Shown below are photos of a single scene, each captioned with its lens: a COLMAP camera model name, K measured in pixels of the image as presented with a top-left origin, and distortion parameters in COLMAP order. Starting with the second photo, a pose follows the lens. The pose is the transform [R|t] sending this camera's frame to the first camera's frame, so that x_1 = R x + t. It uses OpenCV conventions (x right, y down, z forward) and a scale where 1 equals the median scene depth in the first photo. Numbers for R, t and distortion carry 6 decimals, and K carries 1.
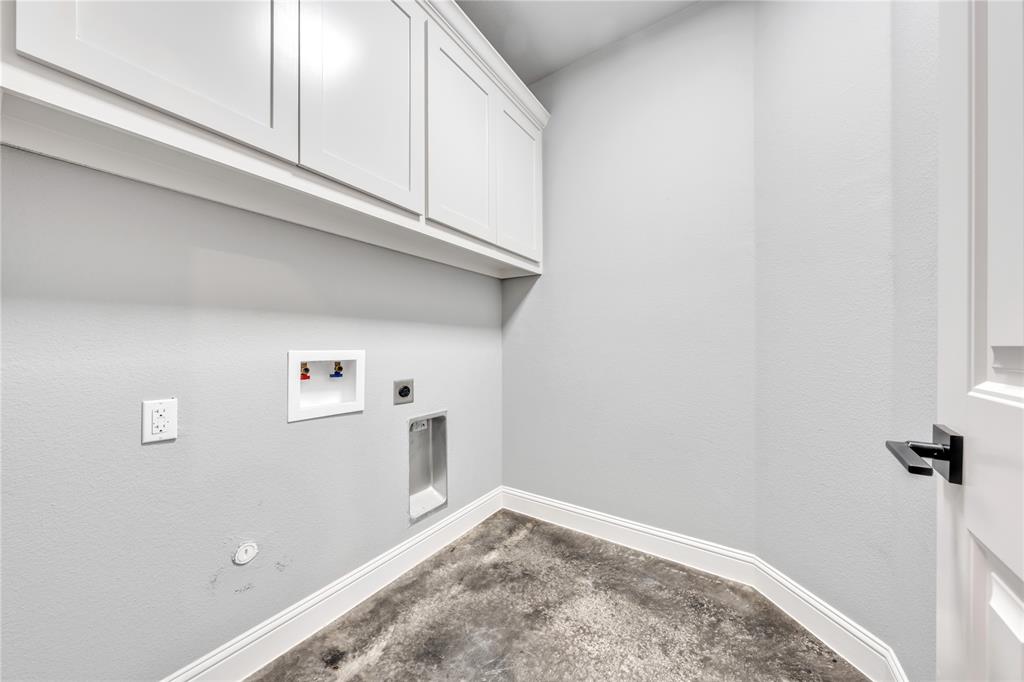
lens RADIAL K [[352.9, 0, 511.1], [0, 352.9, 345.0], [0, 0, 1]] dist [-0.009311, -0.000069]
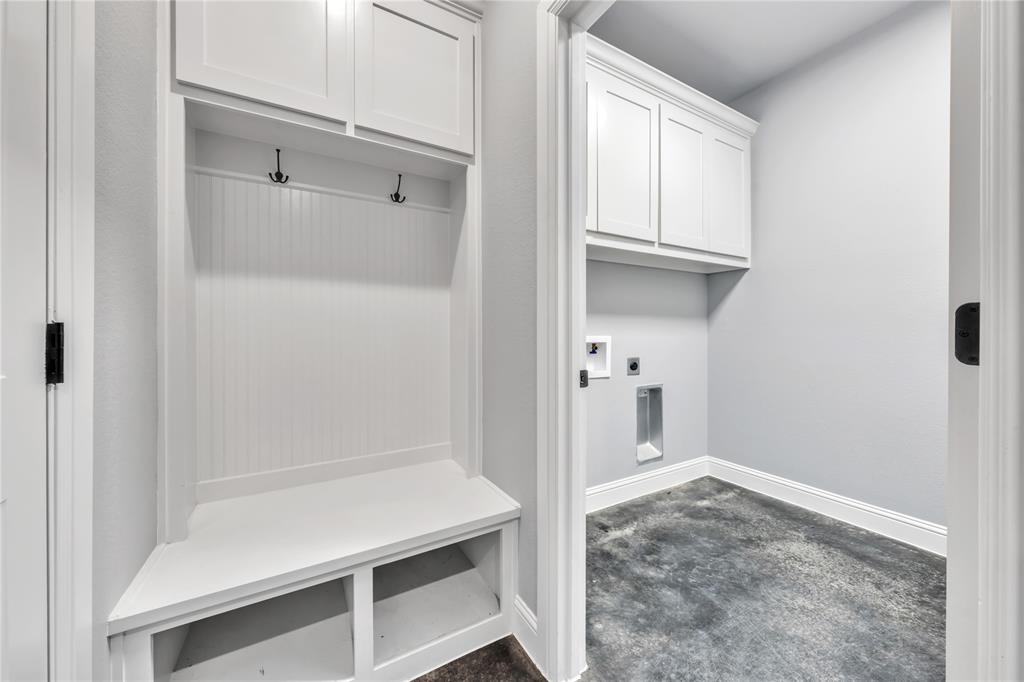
lens RADIAL K [[370.0, 0, 511.9], [0, 370.0, 332.3], [0, 0, 1]] dist [0.000275, -0.000229]
pose [[0.897339, 0.000988, -0.441342, -0.092844], [0.000013, 0.999997, 0.002265, -0.003309], [0.441343, -0.002038, 0.897336, -0.497301]]
